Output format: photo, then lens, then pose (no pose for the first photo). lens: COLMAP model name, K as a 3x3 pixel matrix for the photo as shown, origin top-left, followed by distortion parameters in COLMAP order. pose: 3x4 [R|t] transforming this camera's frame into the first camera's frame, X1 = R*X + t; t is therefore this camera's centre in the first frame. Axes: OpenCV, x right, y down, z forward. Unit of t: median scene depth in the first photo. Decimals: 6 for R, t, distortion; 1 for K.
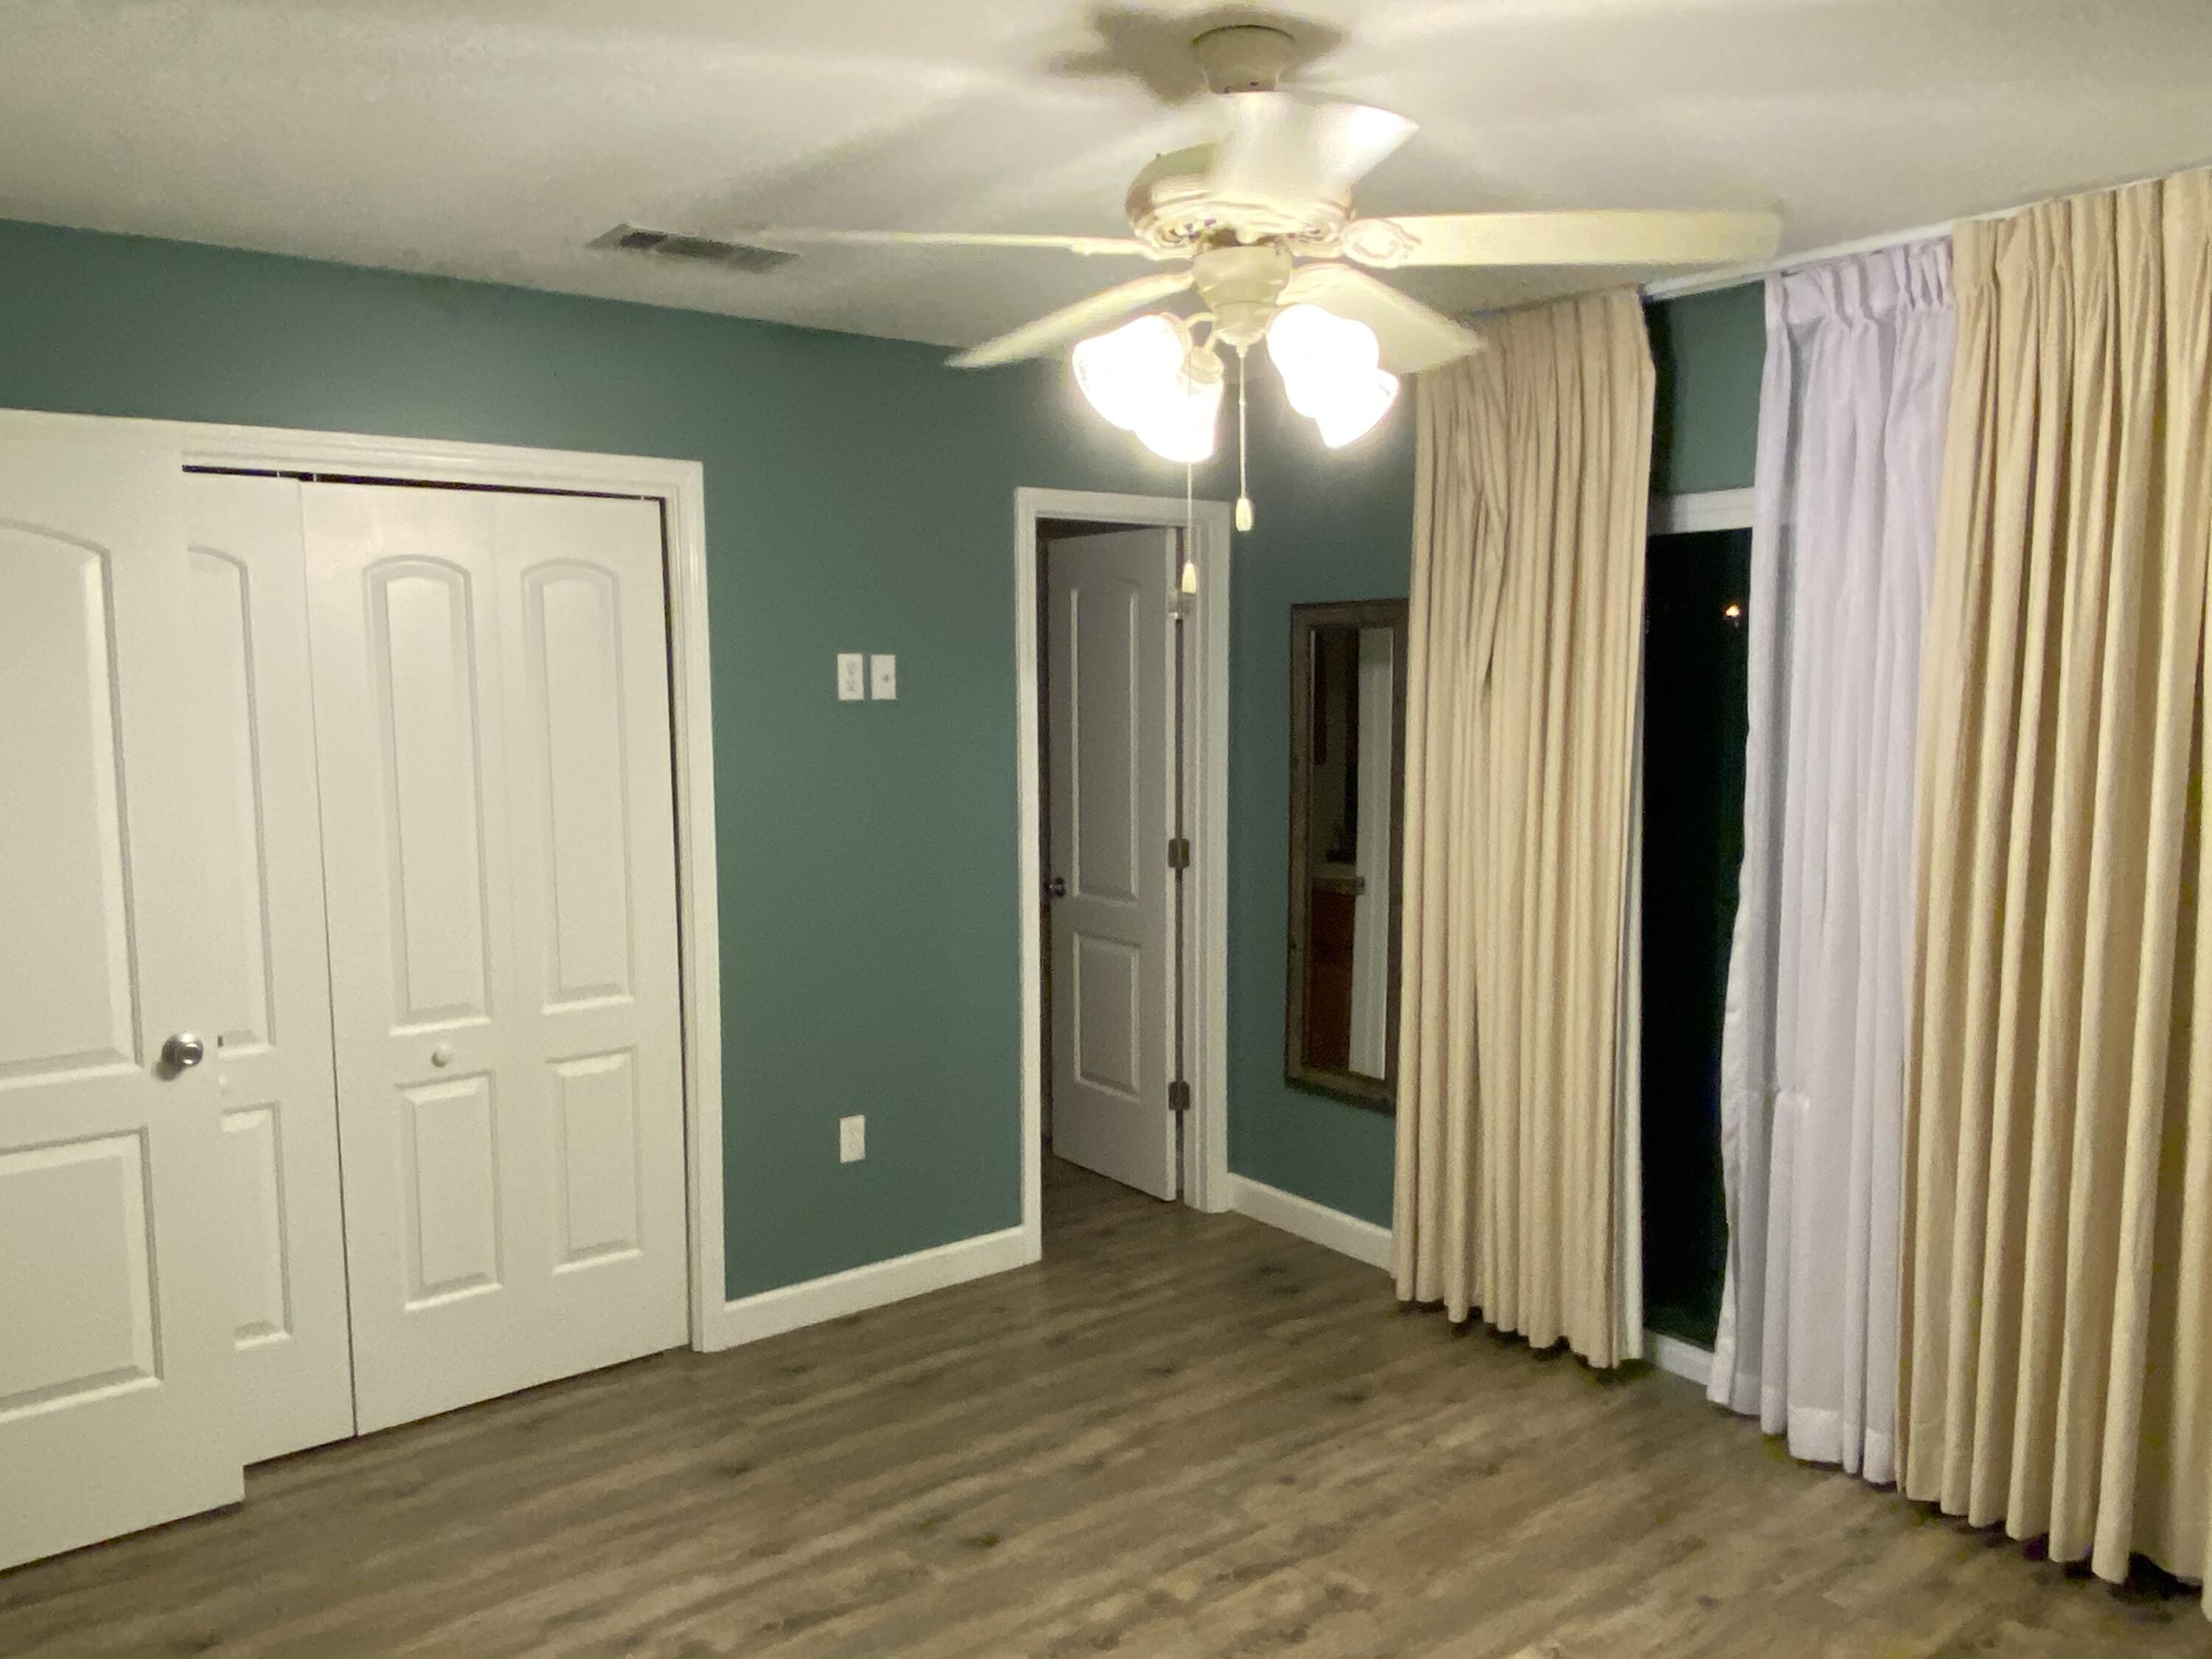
lens RADIAL K [[1635.4, 0, 1100.3], [0, 1635.4, 827.7], [0, 0, 1]] dist [-0.006559, -0.008538]
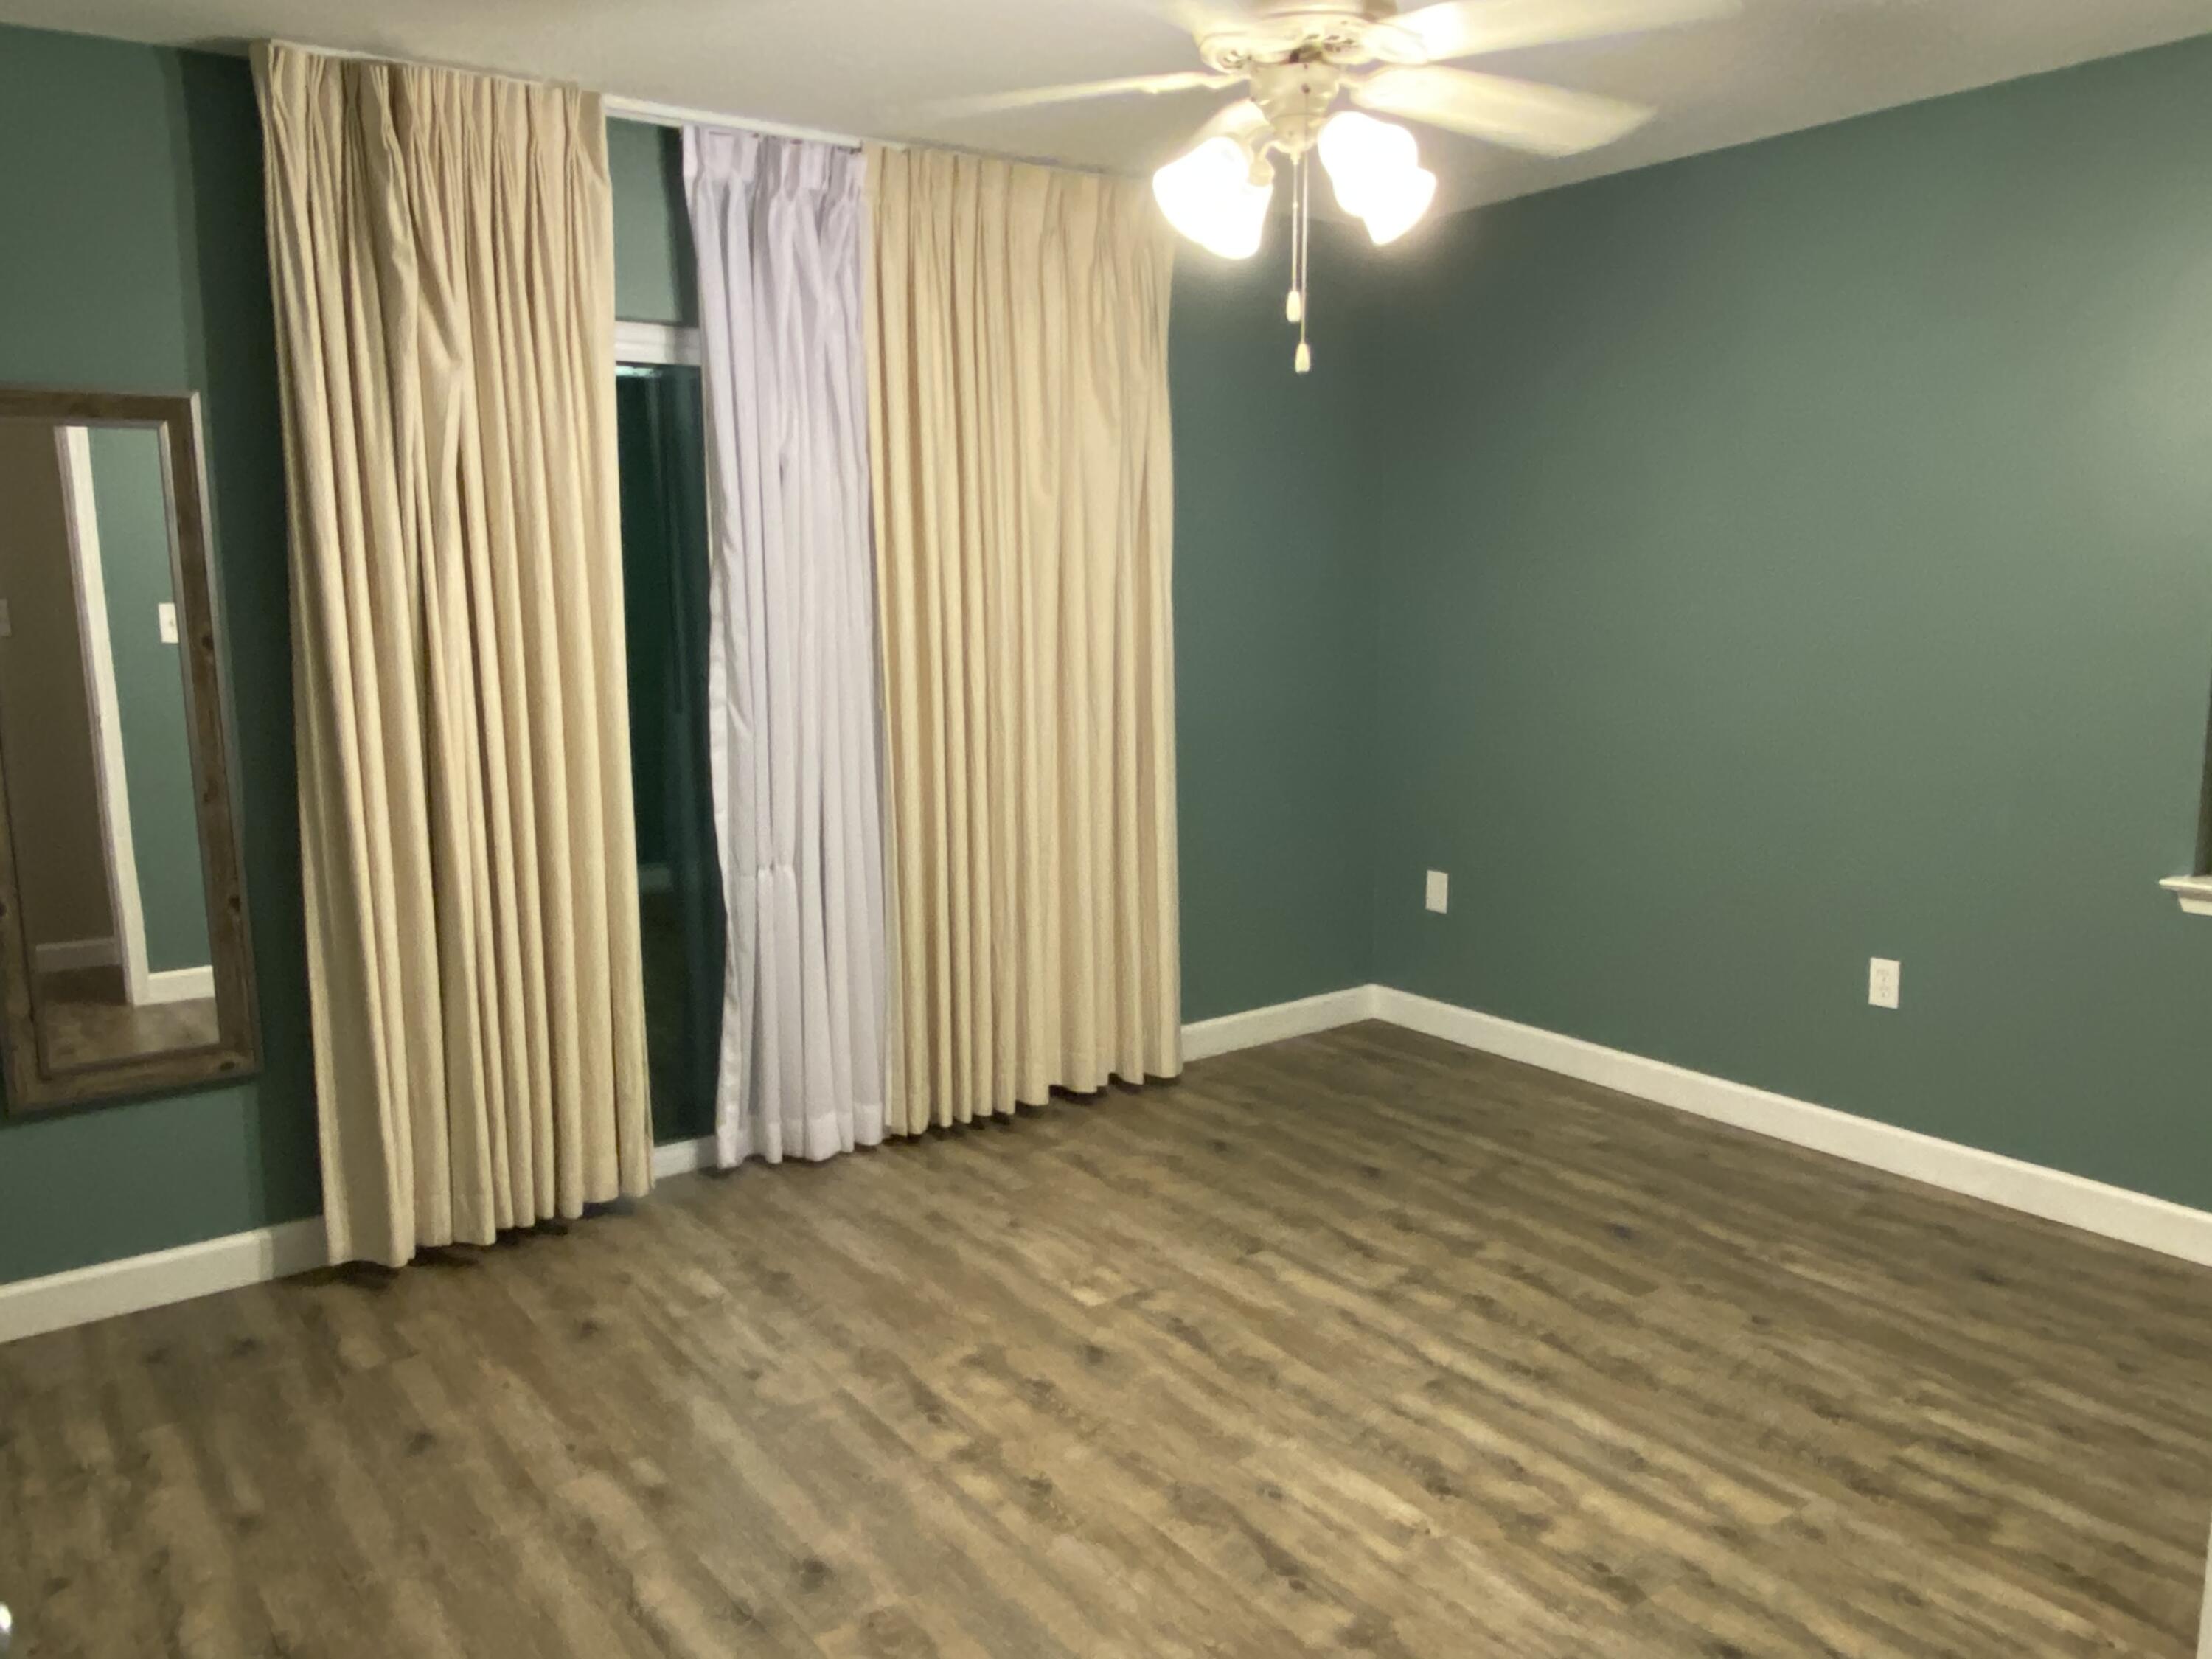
lens RADIAL K [[1635.4, 0, 1100.1], [0, 1635.4, 826.9], [0, 0, 1]] dist [-0.006559, -0.008538]
pose [[0.026093, -0.160674, 0.986663, -0.732791], [0.116273, 0.980787, 0.156642, -0.020243], [-0.992875, 0.110635, 0.044274, 0.736366]]
